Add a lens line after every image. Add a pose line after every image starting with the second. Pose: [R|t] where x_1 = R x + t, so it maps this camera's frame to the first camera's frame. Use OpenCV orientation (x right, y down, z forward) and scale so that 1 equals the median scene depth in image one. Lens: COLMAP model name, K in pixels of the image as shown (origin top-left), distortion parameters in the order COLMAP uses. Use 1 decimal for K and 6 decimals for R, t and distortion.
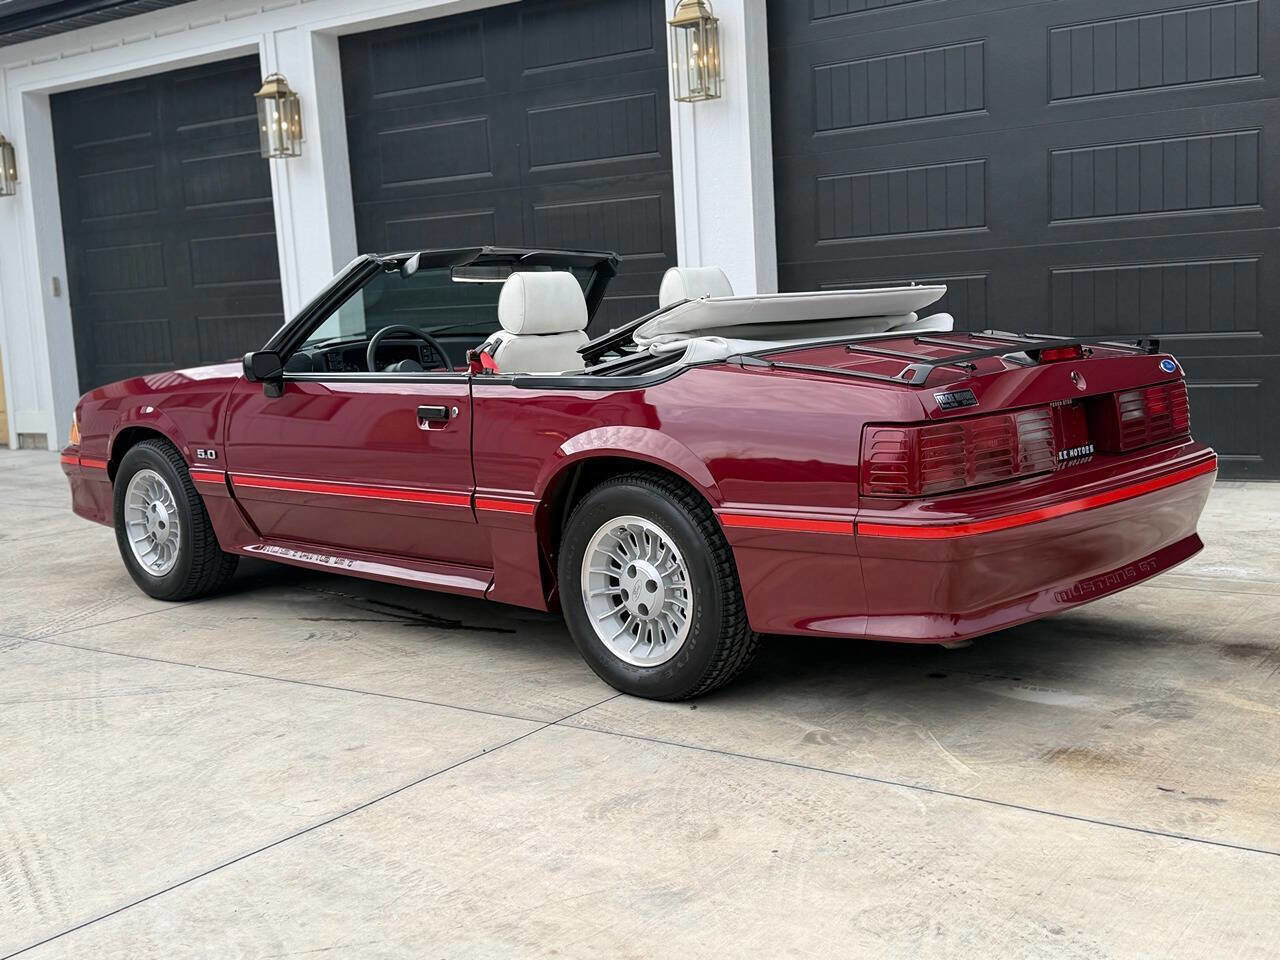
lens RADIAL K [[1437.0, 0, 644.6], [0, 1437.0, 491.4], [0, 0, 1]] dist [0.208511, -0.494651]
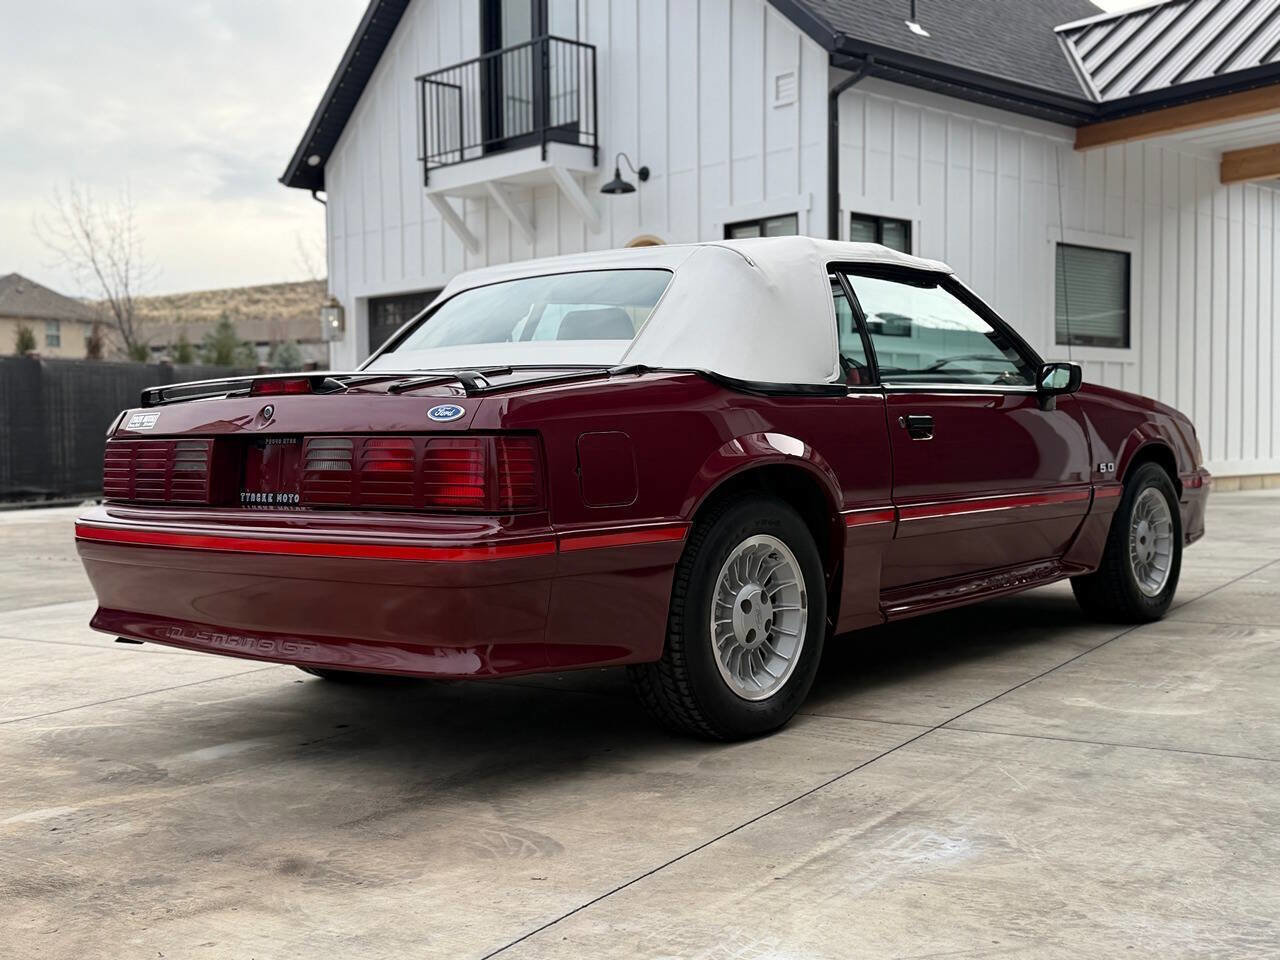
lens RADIAL K [[1434.4, 0, 640.0], [0, 1434.4, 480.0], [0, 0, 1]] dist [0.213108, -0.511918]
pose [[0.054379, 0.079669, -0.995337, 1.083107], [-0.118732, 0.990256, 0.072776, -0.117260], [0.991436, 0.114221, 0.063308, 1.058369]]
